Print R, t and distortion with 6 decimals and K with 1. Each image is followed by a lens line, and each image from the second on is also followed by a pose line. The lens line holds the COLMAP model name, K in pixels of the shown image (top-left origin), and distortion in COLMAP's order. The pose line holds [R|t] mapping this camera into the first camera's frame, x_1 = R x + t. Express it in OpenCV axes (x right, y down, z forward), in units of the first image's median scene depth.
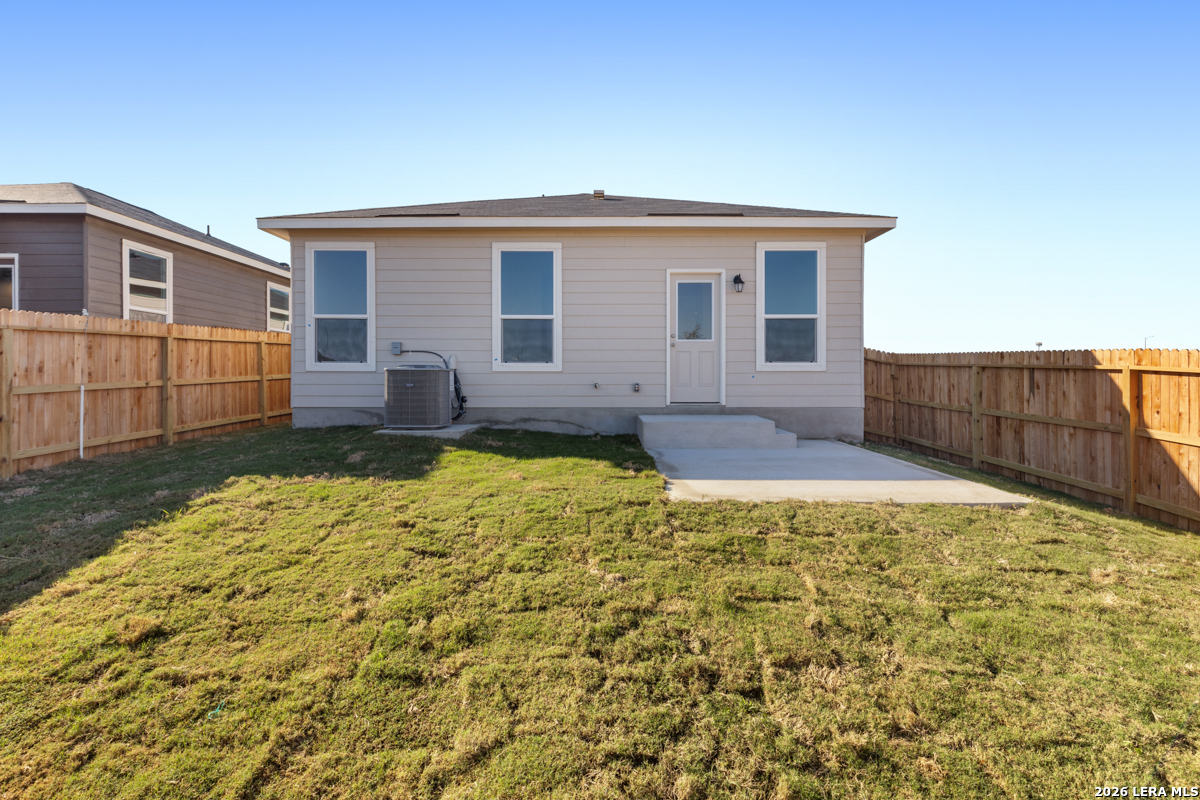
lens RADIAL K [[538.8, 0, 600.4], [0, 538.8, 380.4], [0, 0, 1]] dist [0.002241, -0.000512]
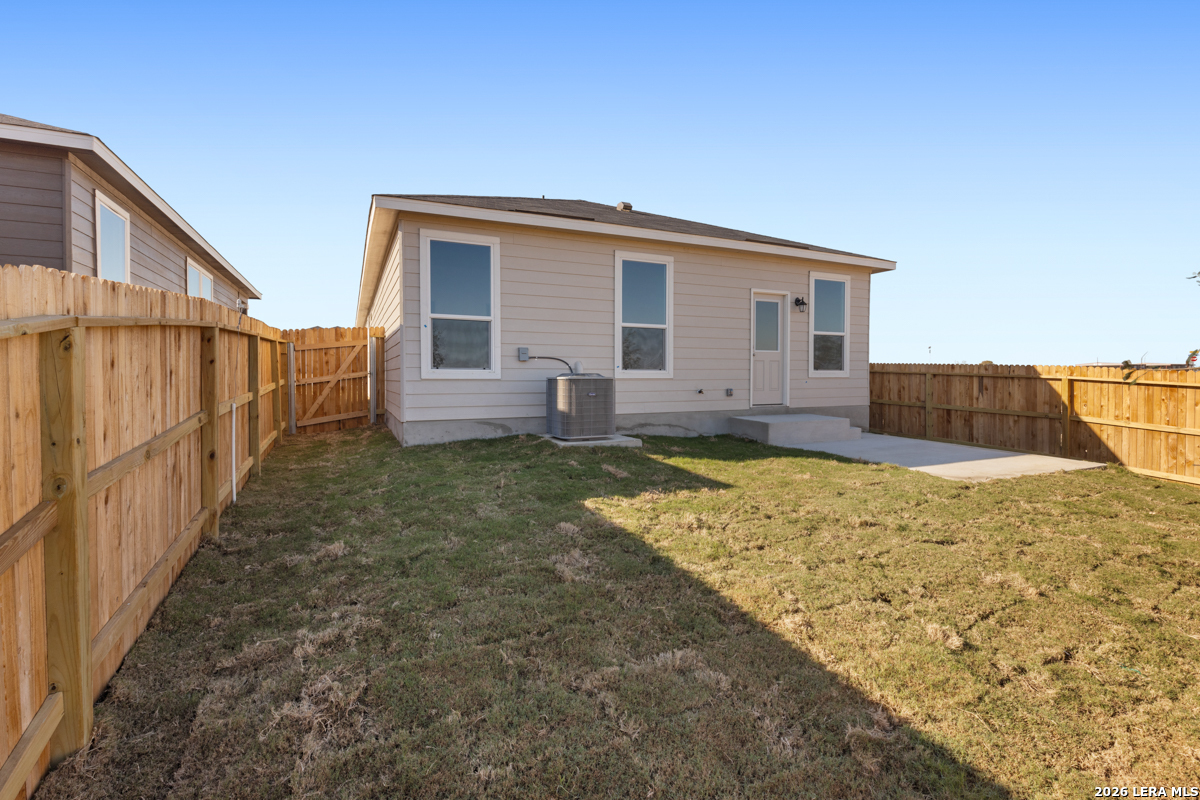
lens RADIAL K [[544.9, 0, 603.9], [0, 544.9, 376.0], [0, 0, 1]] dist [-0.000850, -0.000594]
pose [[0.902880, -0.001391, 0.429889, -0.658106], [0.001654, 0.999999, -0.000236, -0.021271], [-0.429888, 0.000924, 0.902882, 0.090187]]
